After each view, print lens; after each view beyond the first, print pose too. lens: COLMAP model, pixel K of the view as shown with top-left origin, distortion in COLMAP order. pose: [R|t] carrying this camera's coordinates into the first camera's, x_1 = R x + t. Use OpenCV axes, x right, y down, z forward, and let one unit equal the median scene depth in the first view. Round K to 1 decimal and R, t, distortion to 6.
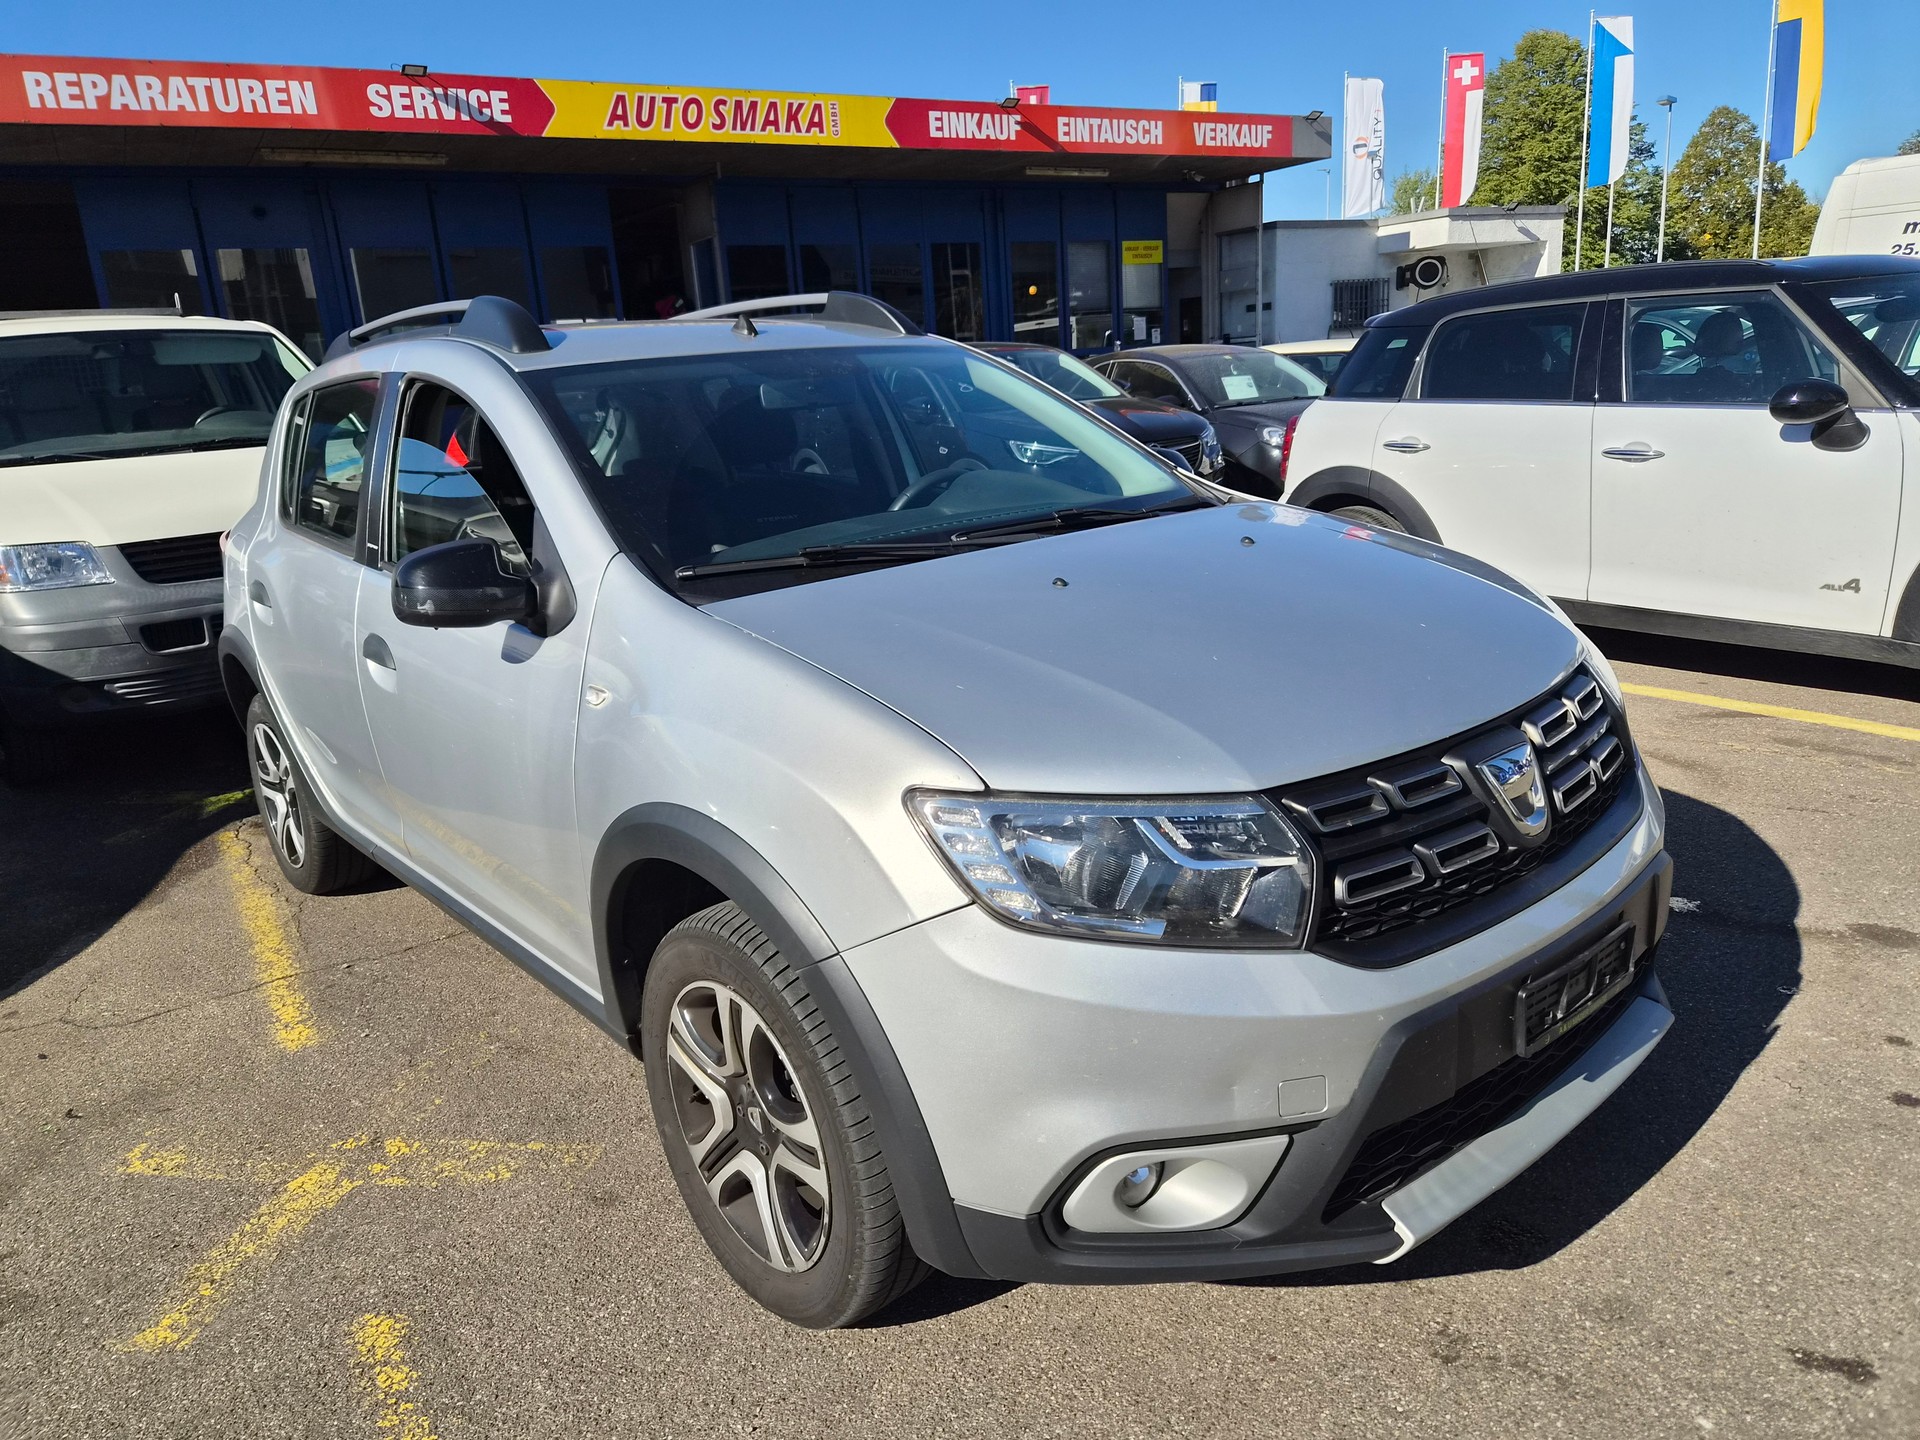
lens RADIAL K [[1284.9, 0, 953.1], [0, 1284.9, 694.6], [0, 0, 1]] dist [0.068197, -0.042881]
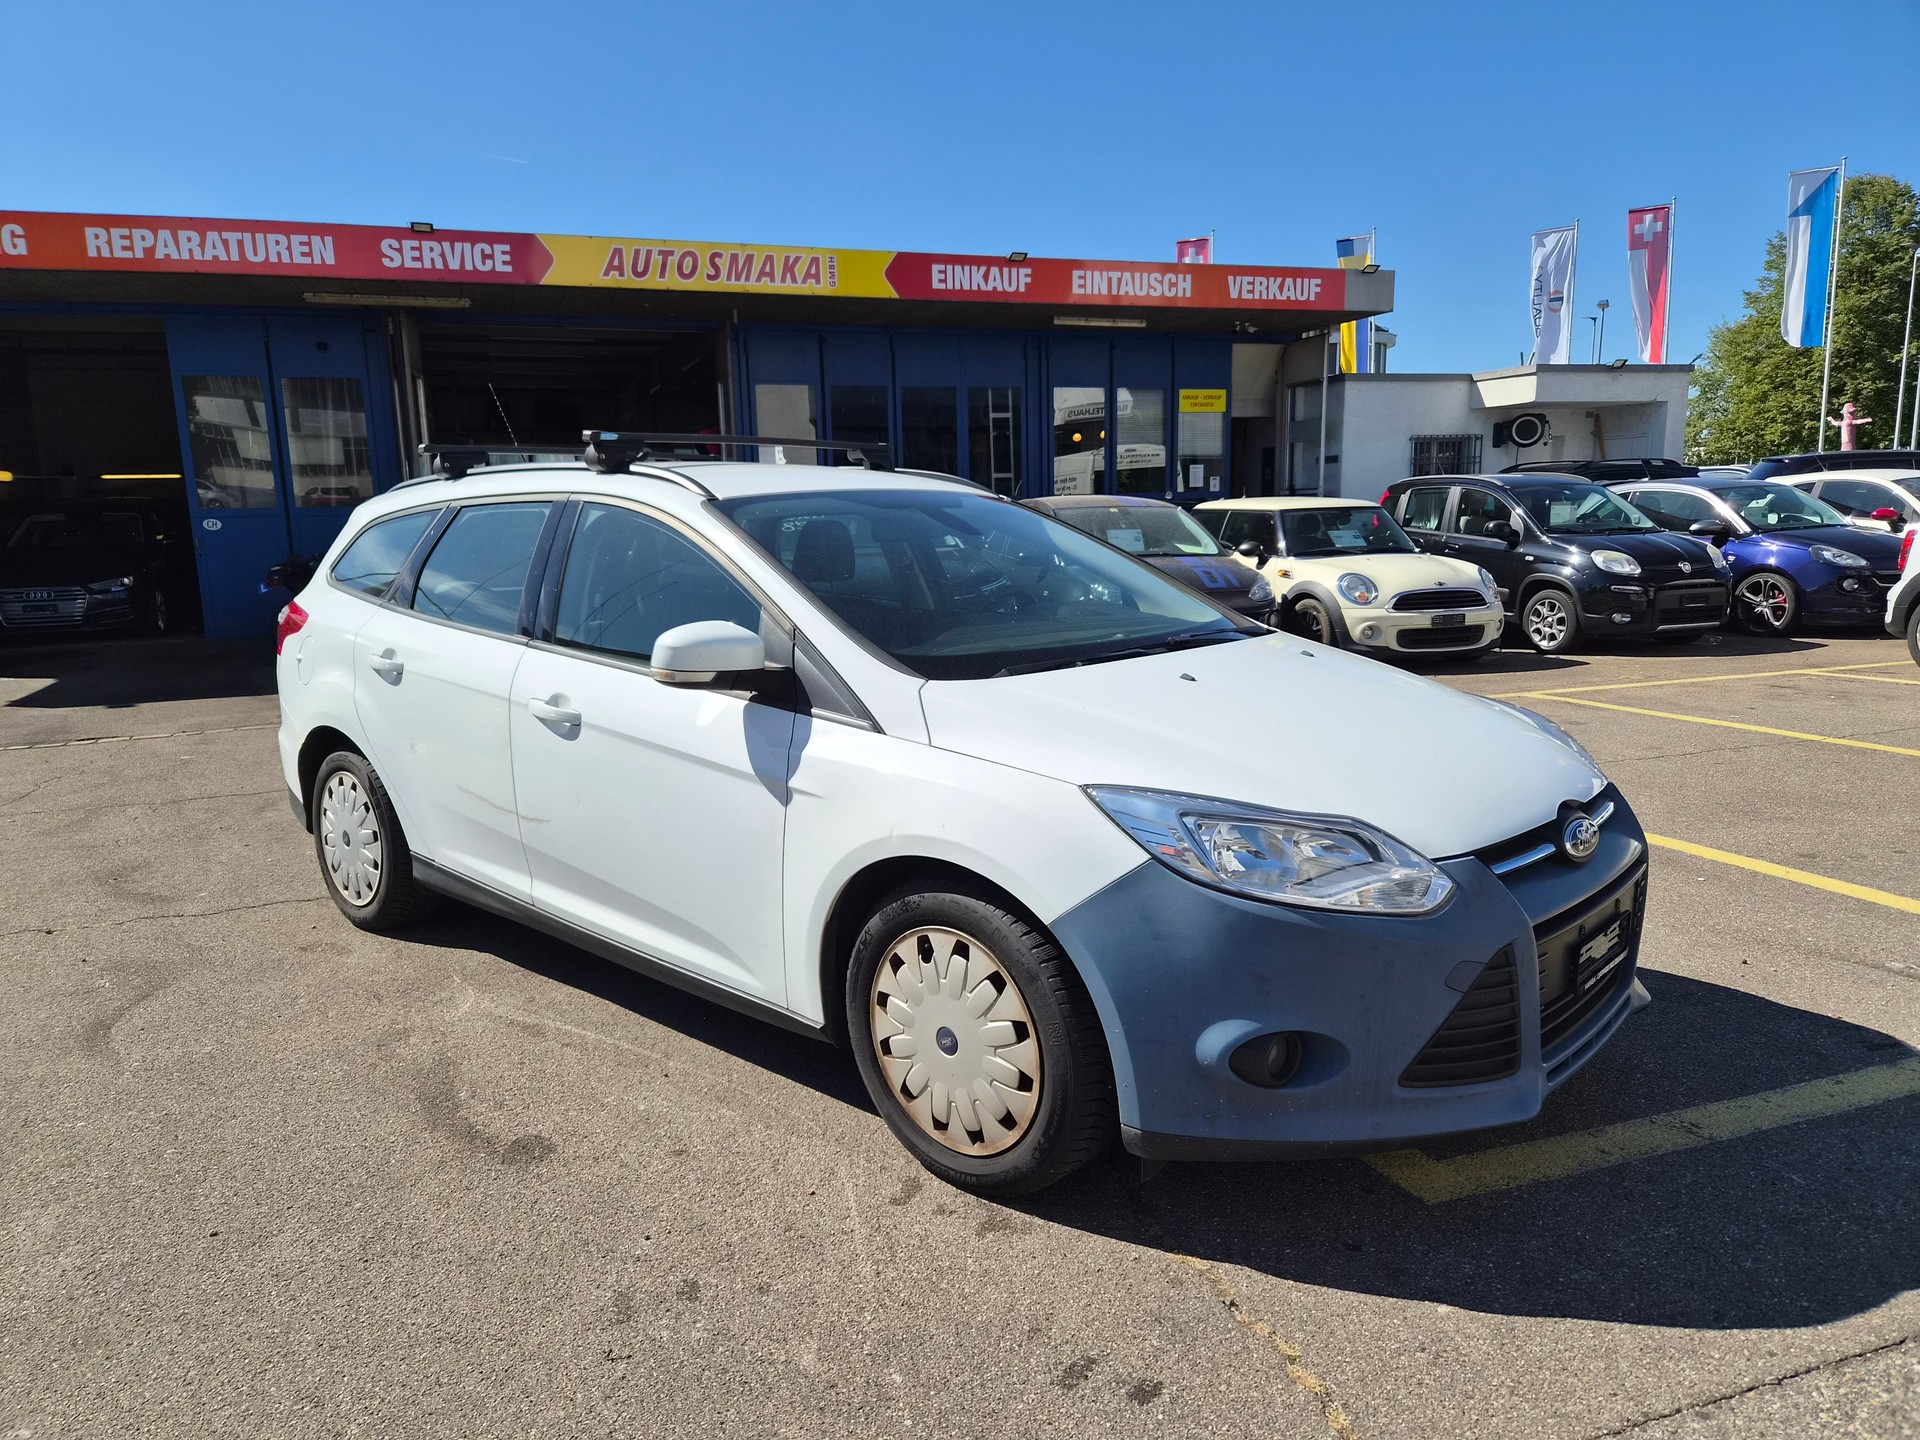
lens RADIAL K [[1280.7, 0, 965.0], [0, 1280.7, 722.7], [0, 0, 1]] dist [0.078978, -0.056946]
pose [[0.975710, 0.079106, -0.204287, 0.259705], [-0.094376, 0.993340, -0.066104, -0.019885], [0.197697, 0.083778, 0.976677, 0.028729]]
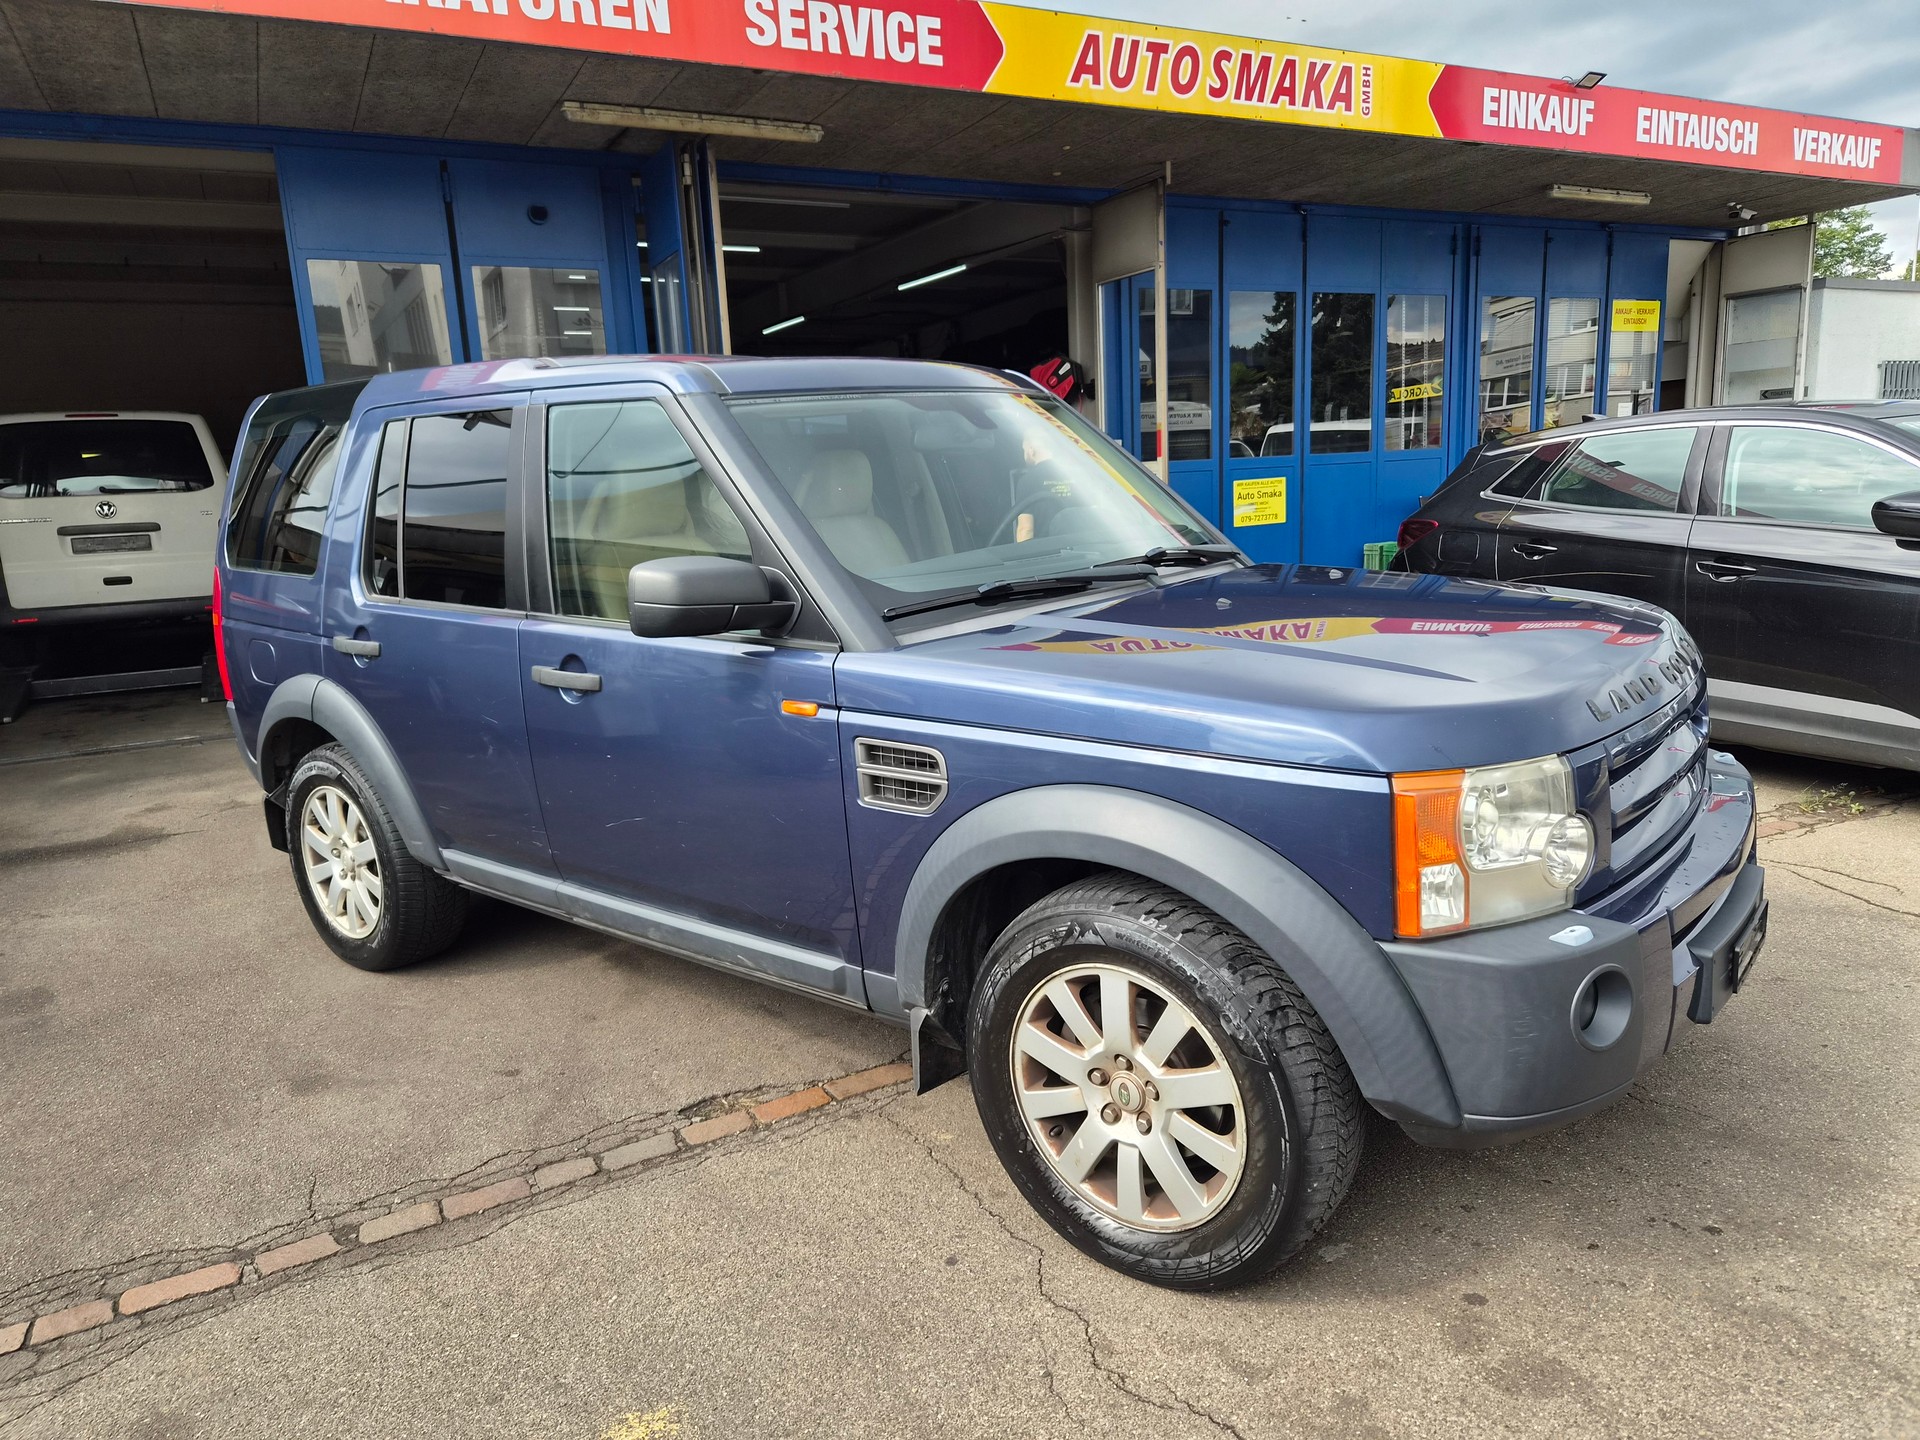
lens RADIAL K [[1280.7, 0, 980.7], [0, 1280.7, 720.4], [0, 0, 1]] dist [0.078978, -0.056946]
pose [[0.997962, 0.032894, -0.054675, -0.244370], [-0.036234, 0.997464, -0.061266, -0.071863], [0.052521, 0.063122, 0.996623, 0.344320]]
